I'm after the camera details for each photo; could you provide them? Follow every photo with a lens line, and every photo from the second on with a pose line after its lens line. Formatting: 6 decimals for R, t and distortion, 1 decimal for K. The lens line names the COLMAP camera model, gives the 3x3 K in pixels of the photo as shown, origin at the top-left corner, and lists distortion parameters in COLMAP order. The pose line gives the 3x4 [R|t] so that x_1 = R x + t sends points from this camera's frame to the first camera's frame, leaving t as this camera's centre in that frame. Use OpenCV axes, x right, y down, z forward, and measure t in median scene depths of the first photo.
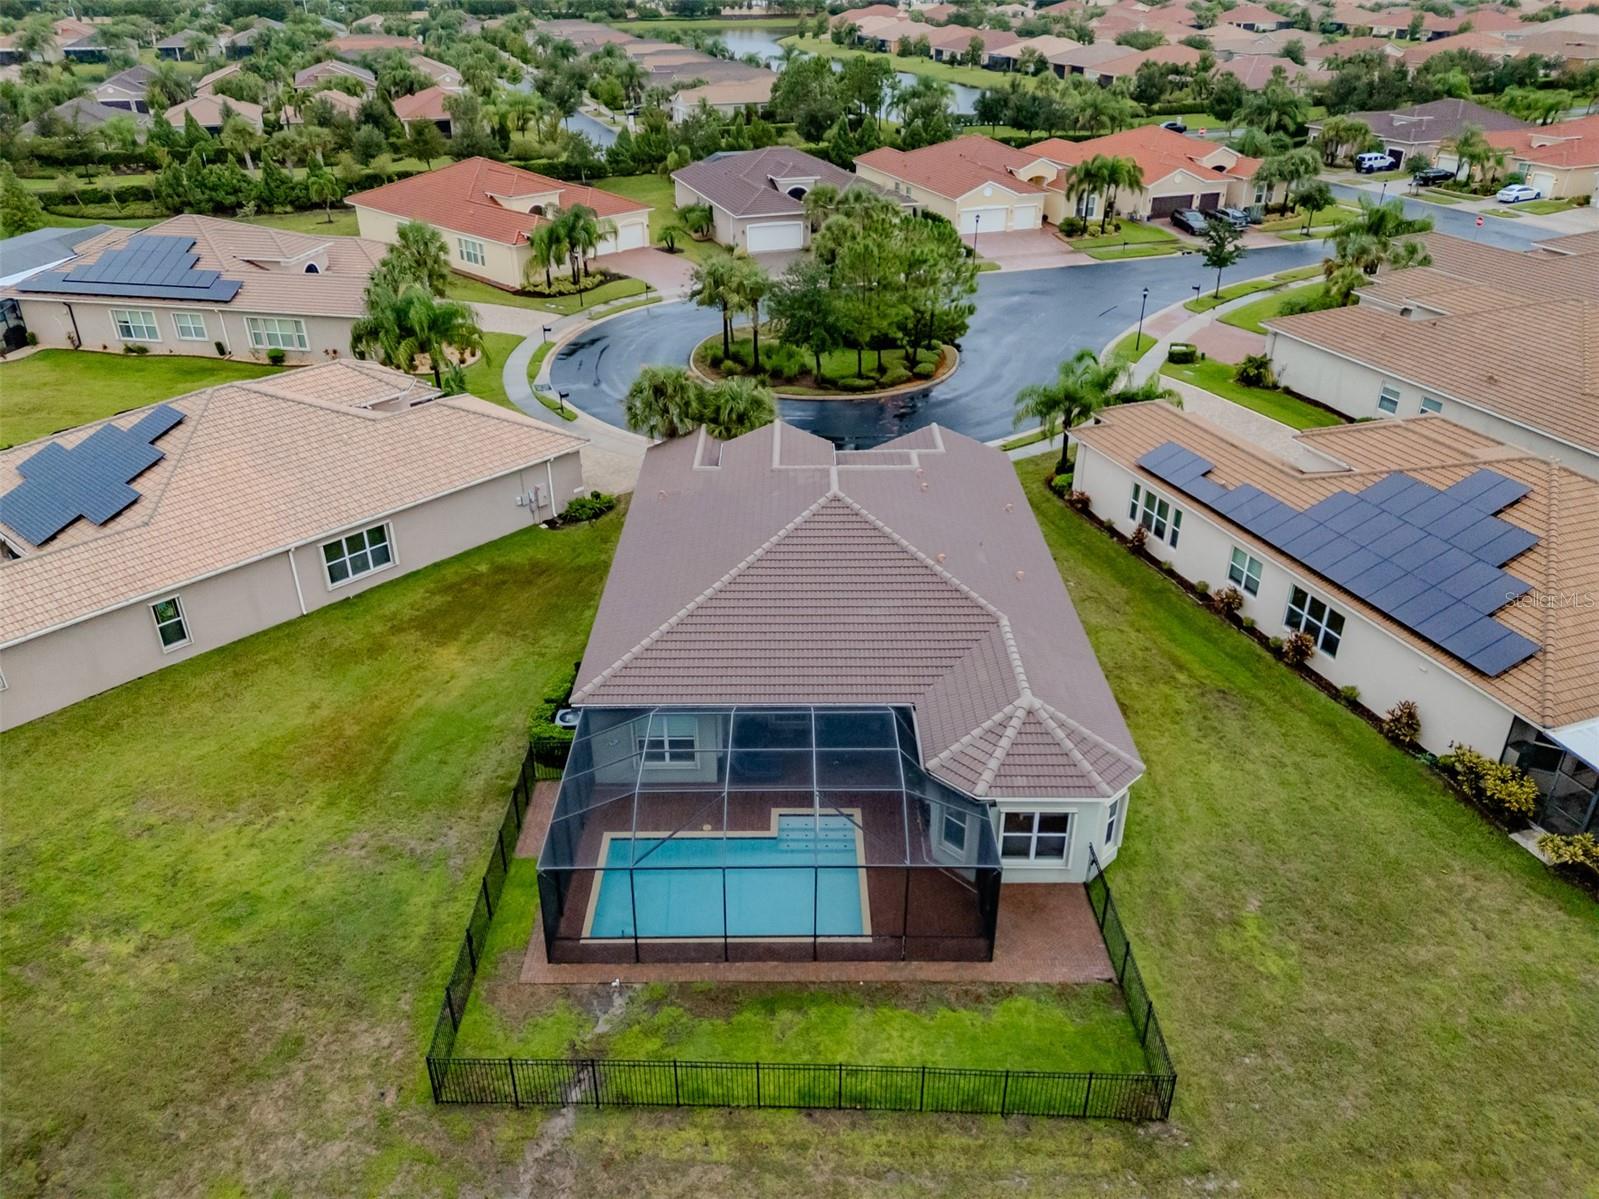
lens RADIAL K [[1121.0, 0, 761.2], [0, 1121.0, 609.5], [0, 0, 1]] dist [0.034136, -0.001980]
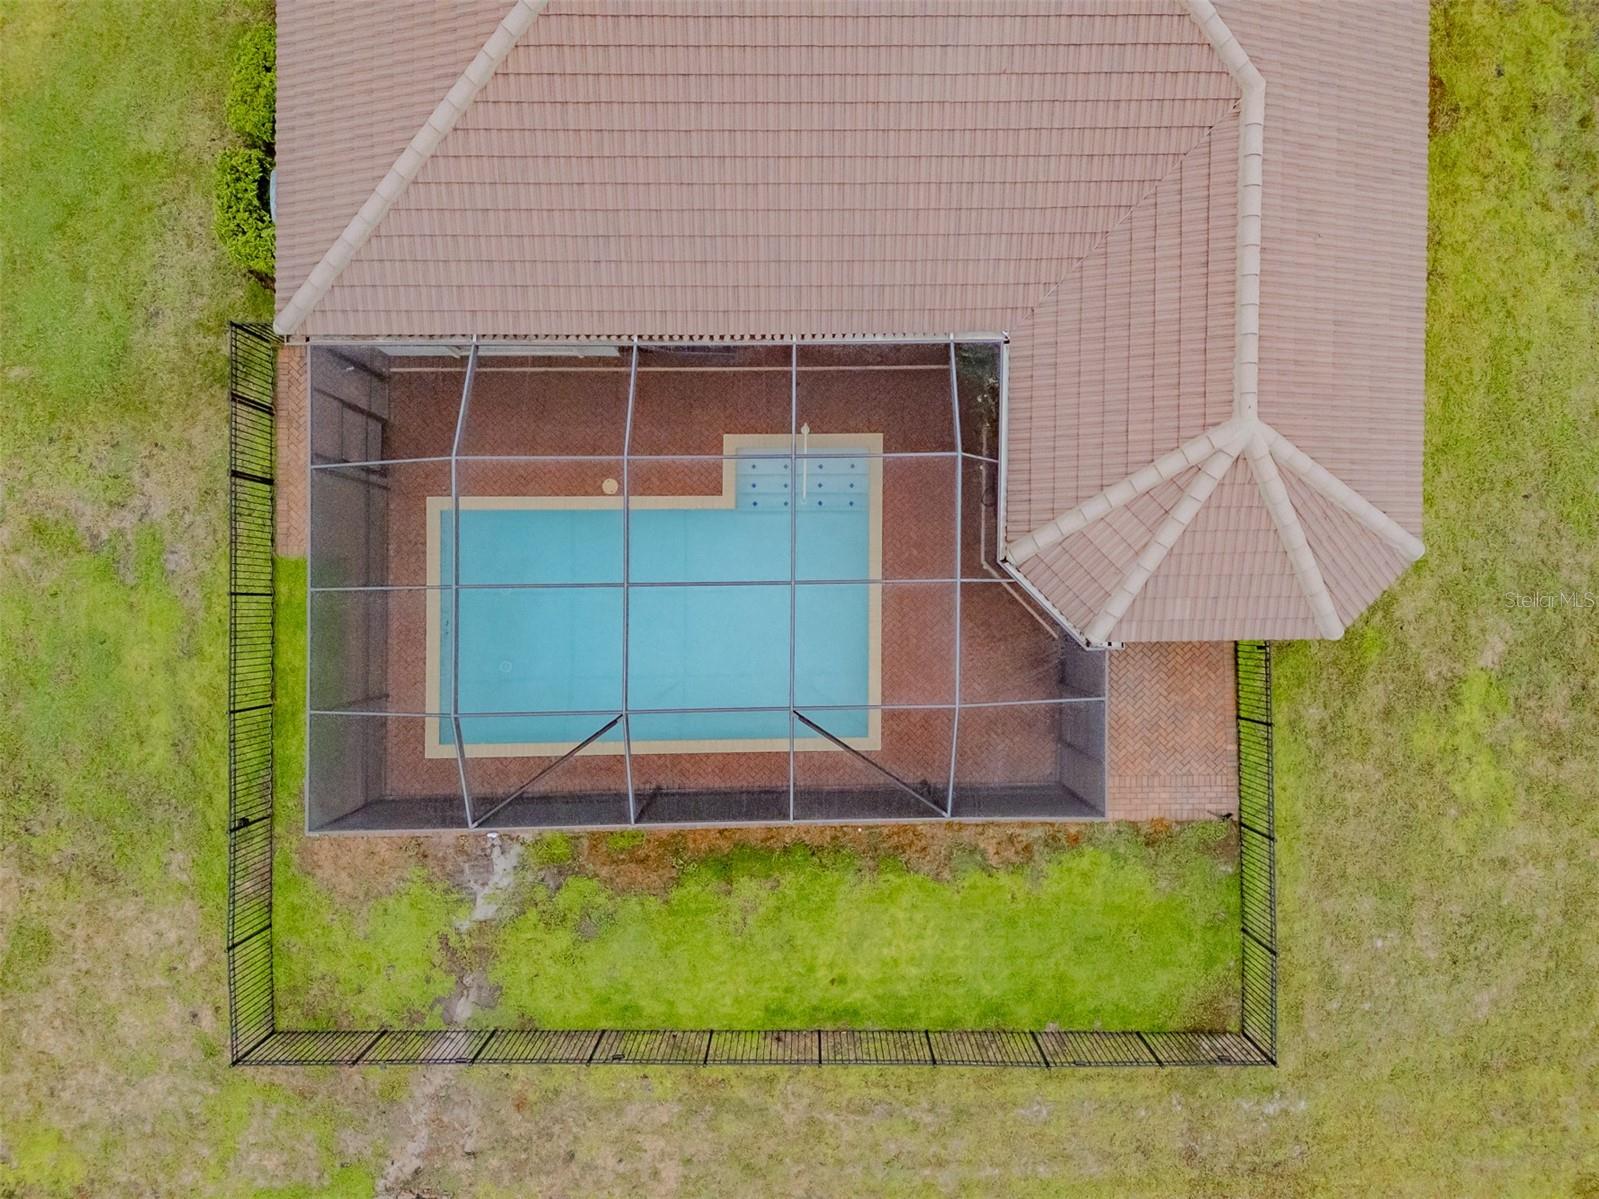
lens RADIAL K [[1172.1, 0, 805.2], [0, 1172.1, 590.2], [0, 0, 1]] dist [0.067921, -0.054244]
pose [[0.999412, -0.019409, 0.028282, 0.040891], [-0.014776, 0.500496, 0.865613, -0.365740], [-0.030956, -0.865521, 0.499915, 0.806392]]
